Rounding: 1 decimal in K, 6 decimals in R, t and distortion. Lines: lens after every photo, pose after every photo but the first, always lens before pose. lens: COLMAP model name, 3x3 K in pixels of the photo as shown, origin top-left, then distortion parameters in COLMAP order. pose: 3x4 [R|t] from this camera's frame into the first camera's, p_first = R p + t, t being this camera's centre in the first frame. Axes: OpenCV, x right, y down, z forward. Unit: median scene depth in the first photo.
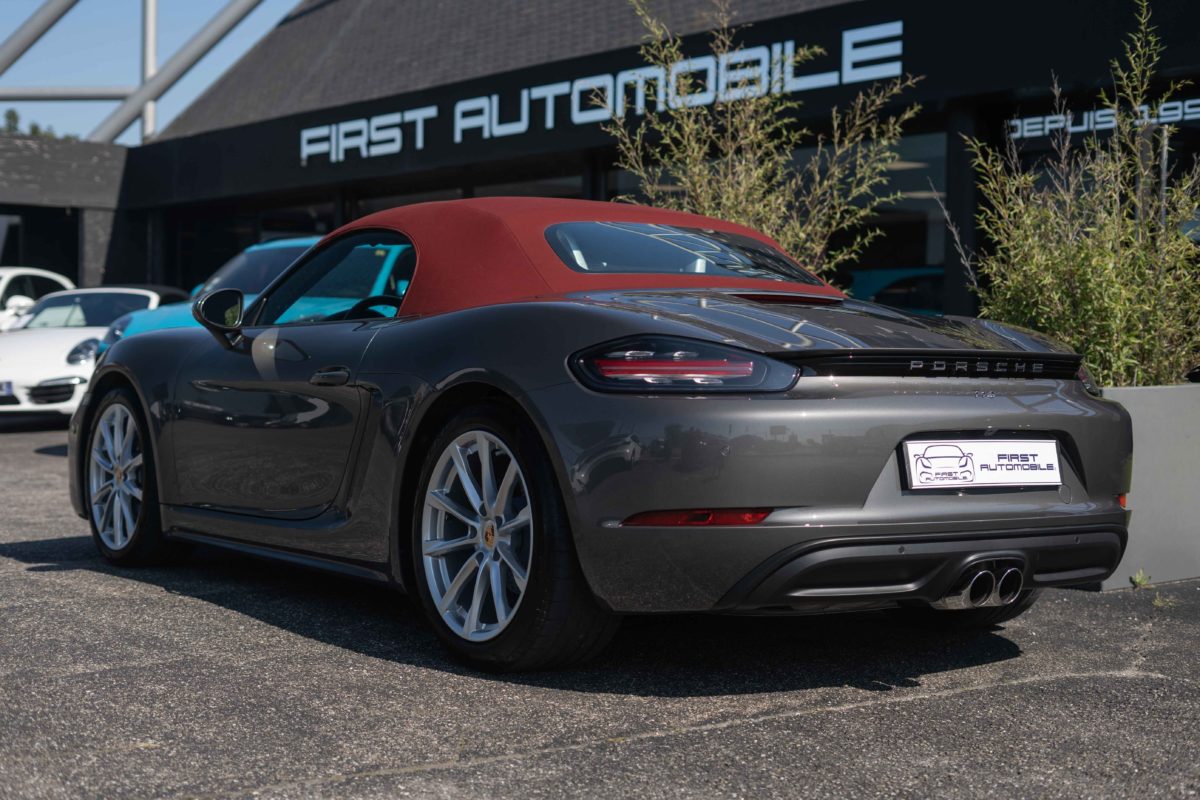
lens RADIAL K [[1637.4, 0, 600.0], [0, 1637.4, 400.0], [0, 0, 1]] dist [-0.004212, -0.011262]
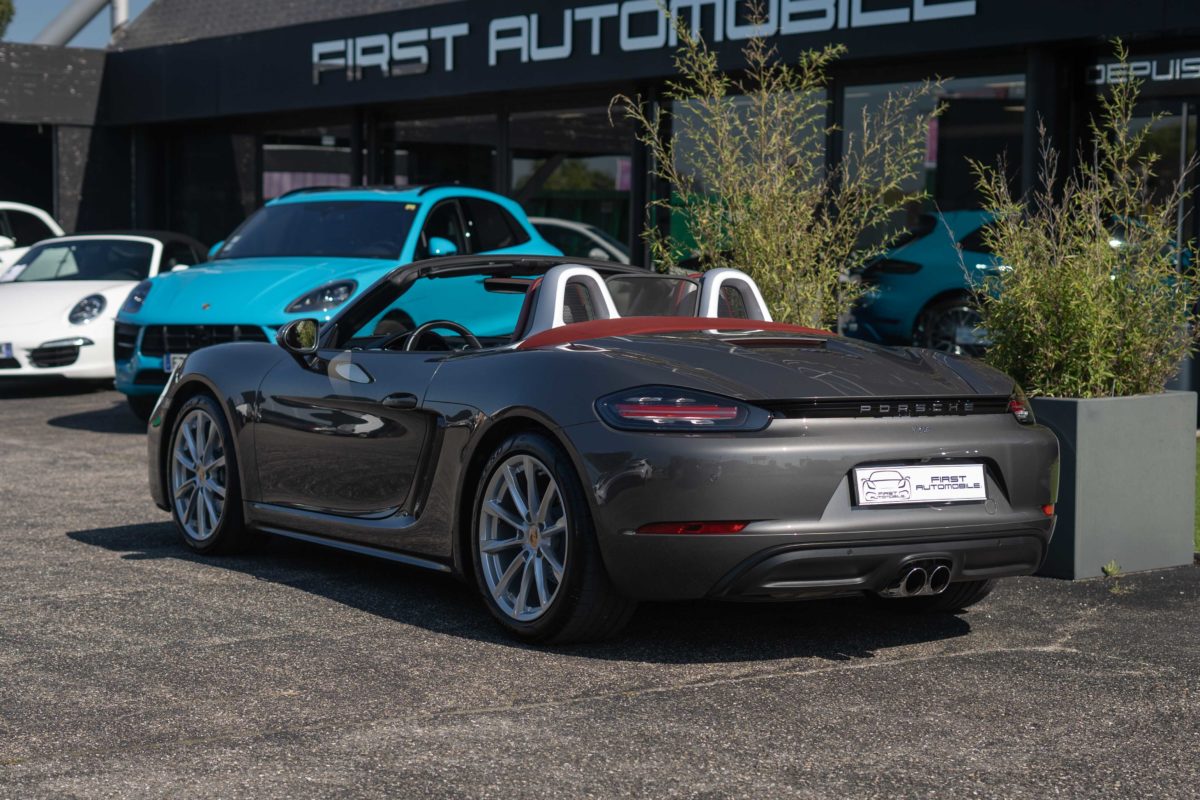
lens RADIAL K [[2017.0, 0, 617.6], [0, 2017.0, 477.7], [0, 0, 1]] dist [0.015772, -0.115902]
pose [[0.999745, 0.001936, -0.022504, 0.031601], [-0.000292, 0.997344, 0.072833, -0.075441], [0.022585, -0.072808, 0.997090, -0.537978]]
